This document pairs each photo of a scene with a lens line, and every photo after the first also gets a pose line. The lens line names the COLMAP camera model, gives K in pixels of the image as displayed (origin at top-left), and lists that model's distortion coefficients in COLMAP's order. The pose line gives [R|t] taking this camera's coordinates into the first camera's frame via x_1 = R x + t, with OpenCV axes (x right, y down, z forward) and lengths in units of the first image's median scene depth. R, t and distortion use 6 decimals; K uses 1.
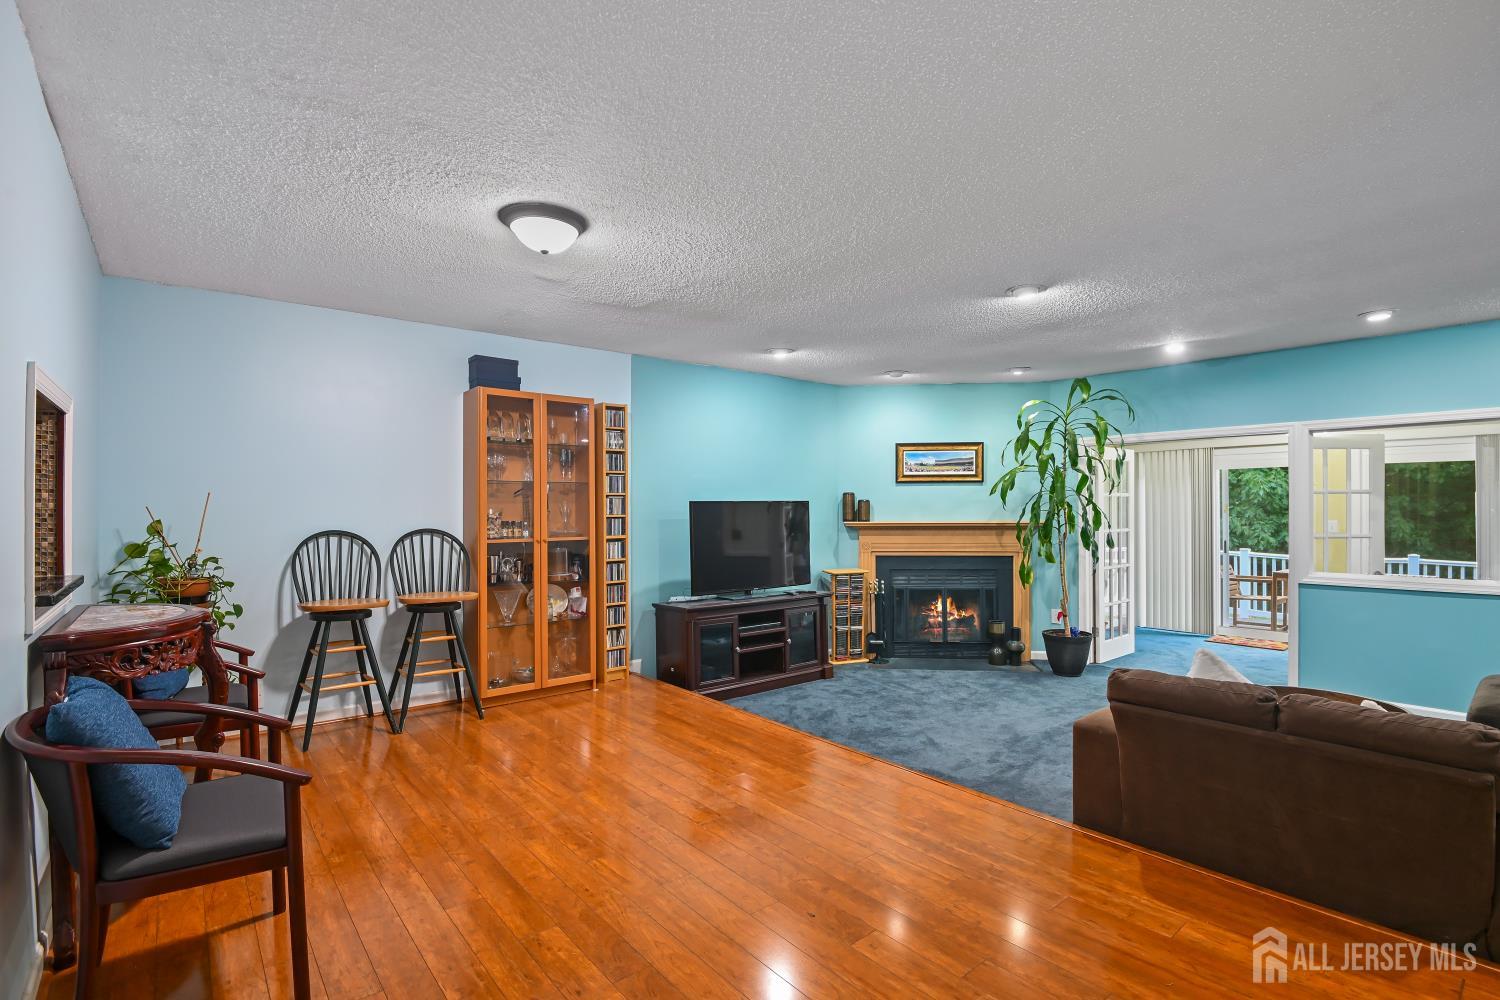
lens RADIAL K [[686.1, 0, 750.3], [0, 686.1, 519.4], [0, 0, 1]] dist [0.001218, -0.000520]
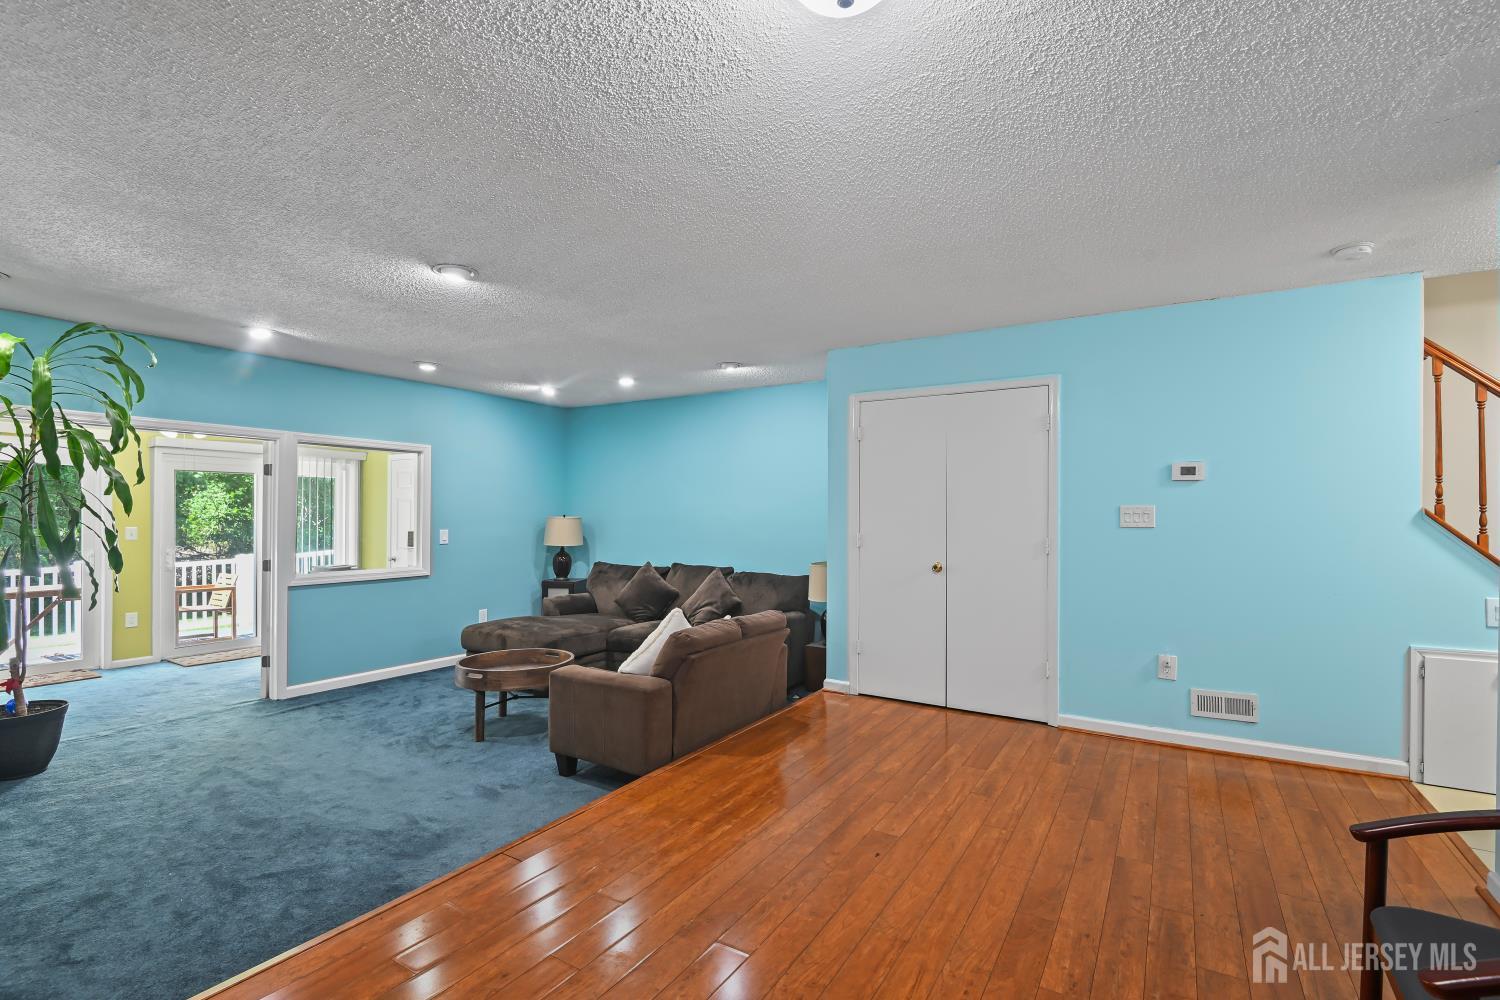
lens RADIAL K [[686.1, 0, 750.3], [0, 686.1, 519.4], [0, 0, 1]] dist [0.001218, -0.000520]
pose [[-0.311638, 0.005796, 0.950183, -0.747655], [0.001041, 0.999983, -0.005758, 0.000245], [-0.950200, -0.000805, -0.311639, 1.211332]]
